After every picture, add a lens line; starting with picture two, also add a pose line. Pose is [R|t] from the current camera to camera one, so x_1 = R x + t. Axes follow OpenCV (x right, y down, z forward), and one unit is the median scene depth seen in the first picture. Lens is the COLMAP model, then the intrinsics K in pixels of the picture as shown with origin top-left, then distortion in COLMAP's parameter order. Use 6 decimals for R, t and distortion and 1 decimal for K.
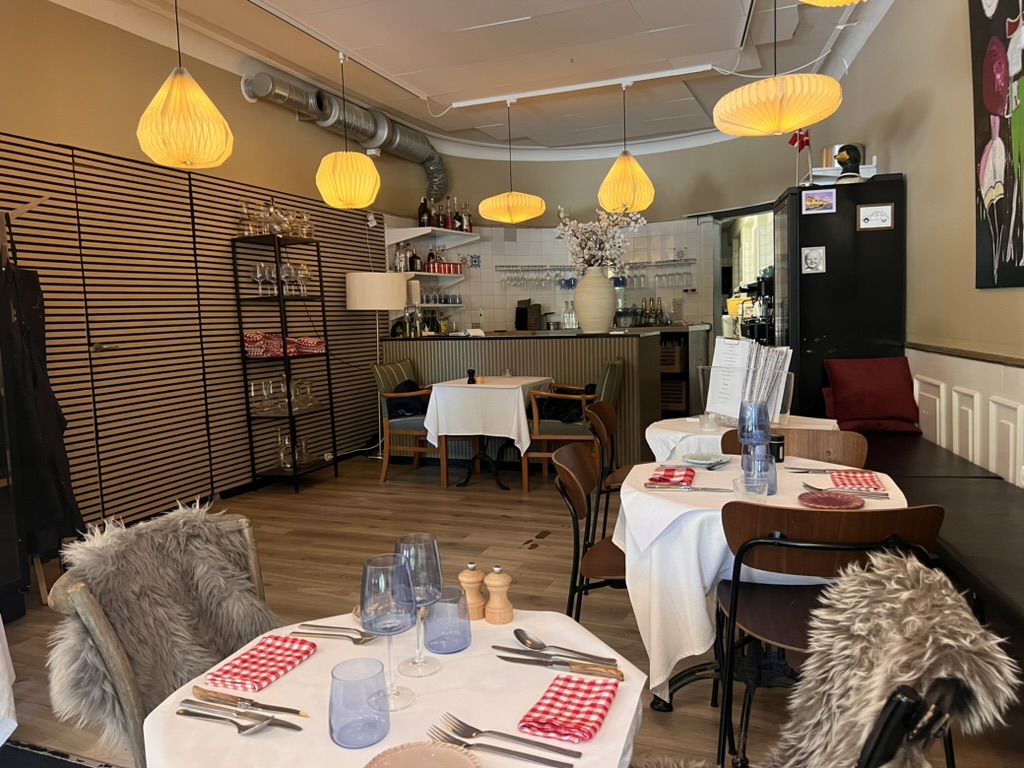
lens RADIAL K [[772.7, 0, 518.0], [0, 772.7, 390.1], [0, 0, 1]] dist [0.055803, -0.060996]
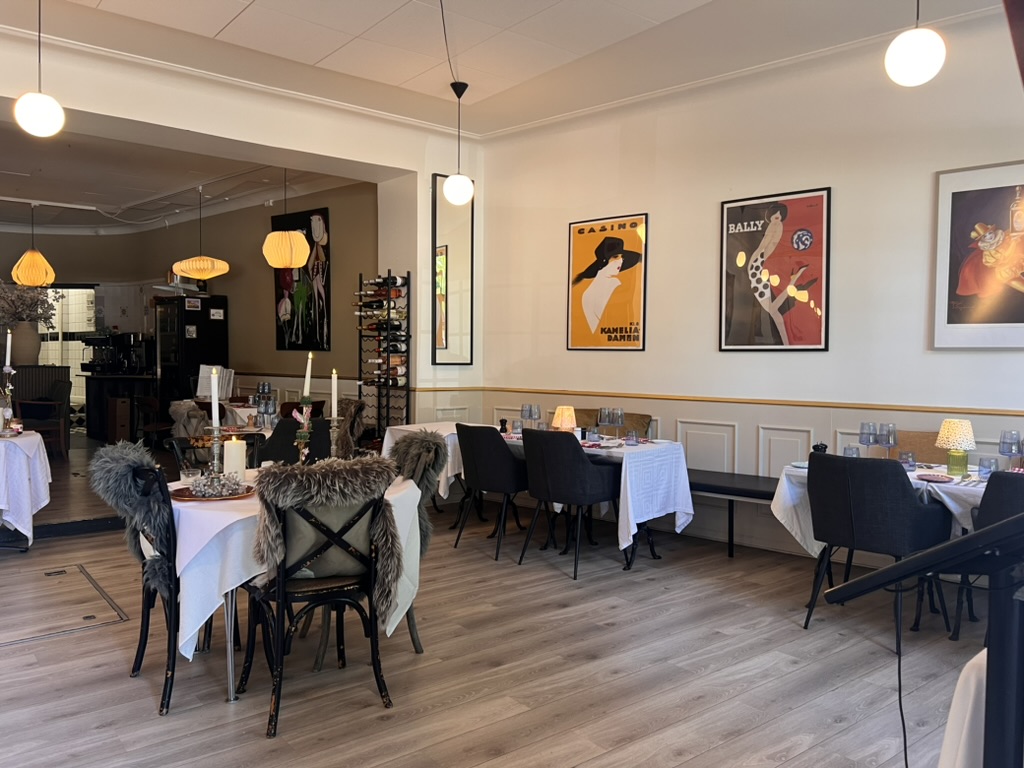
lens RADIAL K [[772.7, 0, 517.7], [0, 772.7, 377.6], [0, 0, 1]] dist [0.055803, -0.060996]
pose [[0.488439, 0.013627, 0.872491, -0.763328], [0.057545, 0.997198, -0.047790, 0.078722], [-0.870698, 0.073550, 0.486287, -0.573965]]
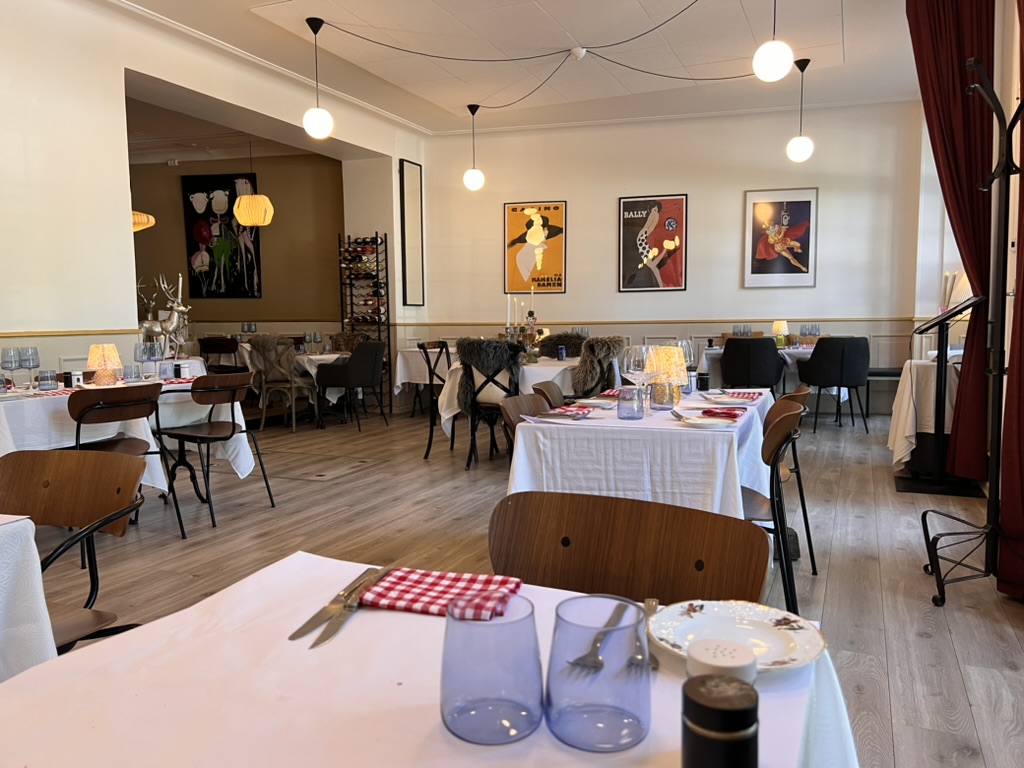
lens RADIAL K [[772.7, 0, 512.2], [0, 772.7, 388.5], [0, 0, 1]] dist [0.055803, -0.060996]
pose [[0.039325, -0.058561, 0.997509, -1.341821], [0.102211, 0.993281, 0.054283, 0.099141], [-0.993985, 0.099821, 0.045047, -0.174498]]
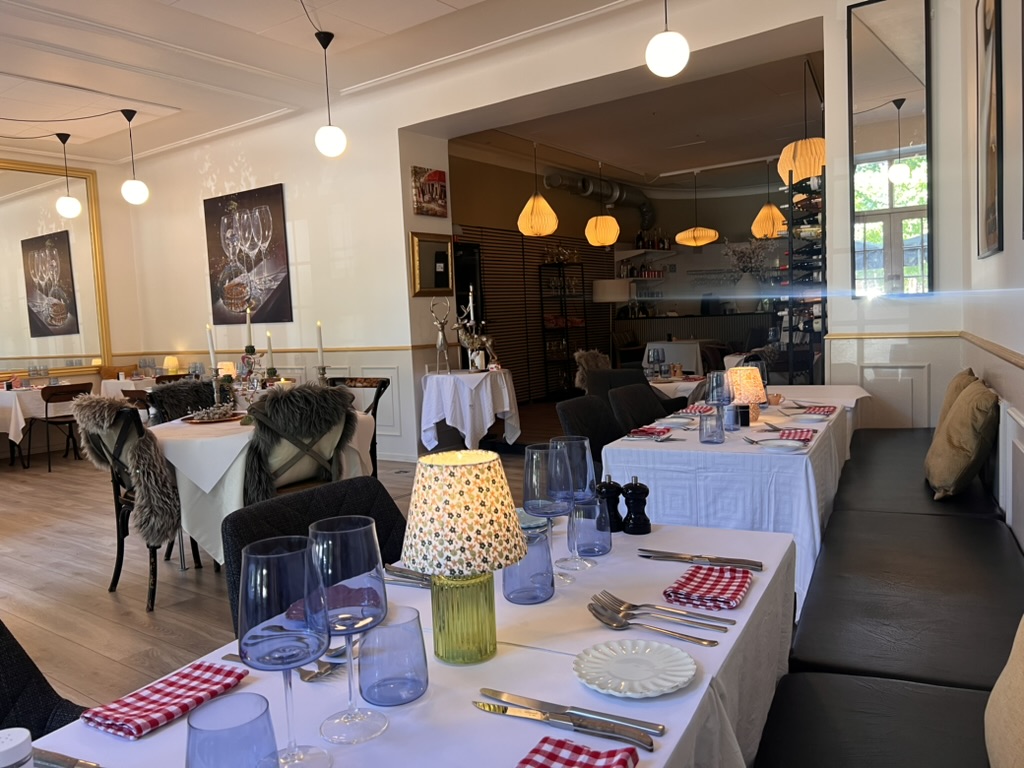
lens RADIAL K [[772.7, 0, 511.3], [0, 772.7, 382.0], [0, 0, 1]] dist [0.055803, -0.060996]
pose [[0.966793, 0.010041, -0.255364, 0.040015], [-0.011379, 0.999928, -0.003762, 0.086750], [0.255308, 0.006543, 0.966838, -0.744270]]
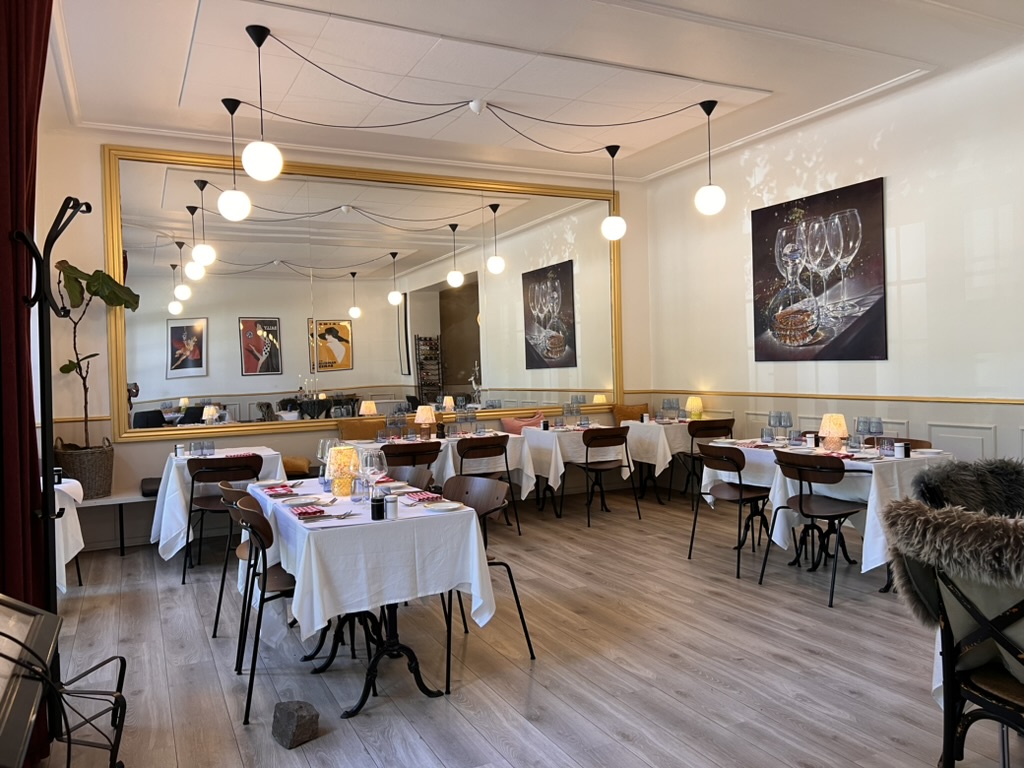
lens RADIAL K [[772.7, 0, 506.5], [0, 772.7, 376.9], [0, 0, 1]] dist [0.055803, -0.060996]
pose [[0.737579, 0.021109, -0.674931, -0.337260], [-0.059010, 0.997702, -0.033284, 0.067259], [0.672677, 0.064378, 0.737130, -0.619176]]
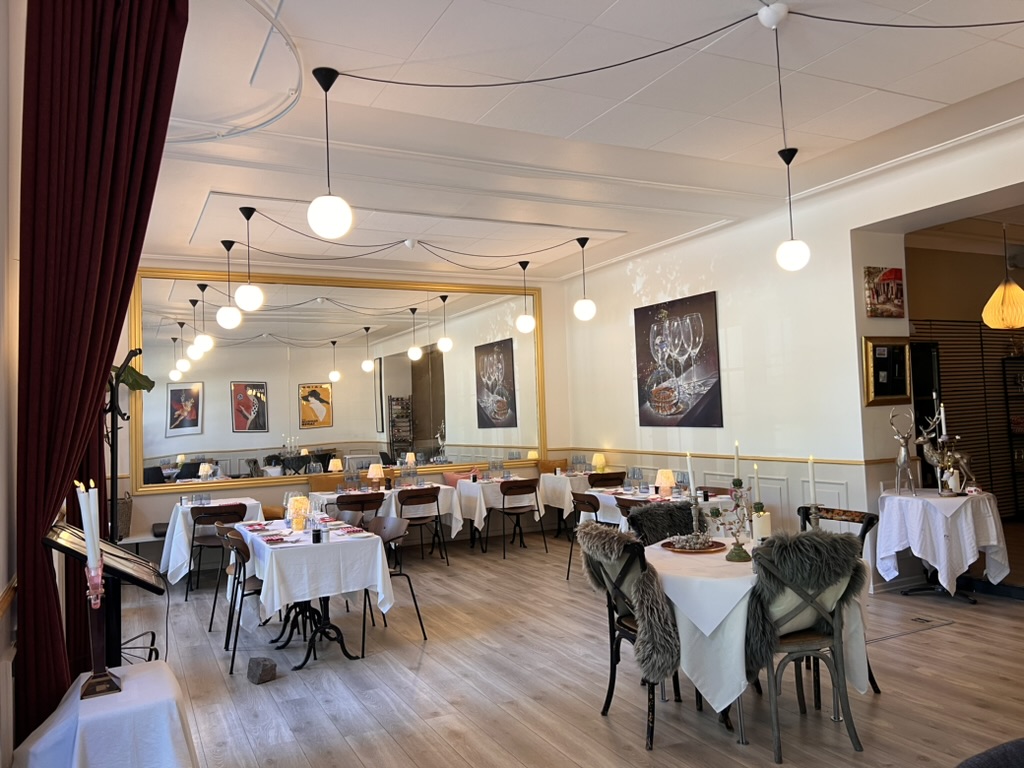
lens RADIAL K [[772.7, 0, 506.3], [0, 772.7, 377.0], [0, 0, 1]] dist [0.055803, -0.060996]
pose [[0.743387, -0.025318, -0.668382, -0.051191], [-0.051905, 0.994086, -0.095386, 0.043829], [0.666845, 0.105601, 0.737677, -0.776698]]
